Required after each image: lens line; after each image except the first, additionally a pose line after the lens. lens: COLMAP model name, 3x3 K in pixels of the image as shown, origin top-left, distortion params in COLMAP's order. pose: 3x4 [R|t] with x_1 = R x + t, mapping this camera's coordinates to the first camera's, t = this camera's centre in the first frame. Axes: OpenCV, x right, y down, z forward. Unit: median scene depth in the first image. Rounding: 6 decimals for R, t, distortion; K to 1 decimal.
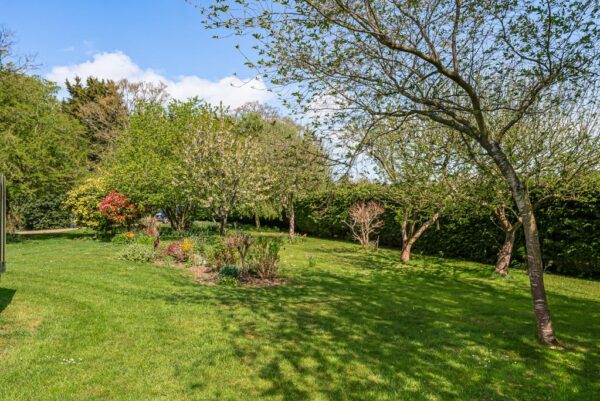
lens RADIAL K [[456.3, 0, 296.8], [0, 456.3, 199.2], [0, 0, 1]] dist [0.012480, 0.000745]
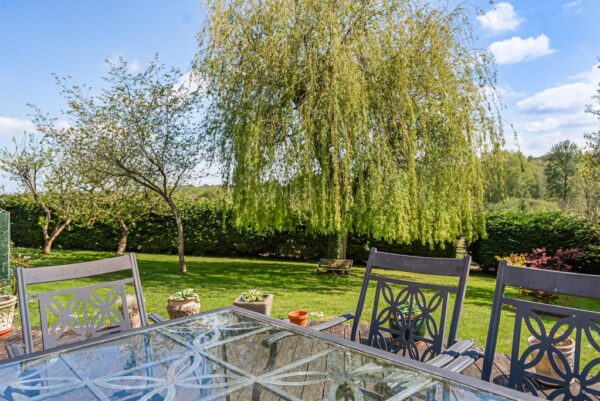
lens RADIAL K [[448.2, 0, 295.1], [0, 448.2, 197.7], [0, 0, 1]] dist [0.007577, 0.000900]
pose [[0.512483, 0.032899, 0.858067, -0.569588], [-0.040665, 0.999075, -0.014018, -0.048725], [-0.857734, -0.027709, 0.513346, -0.370226]]
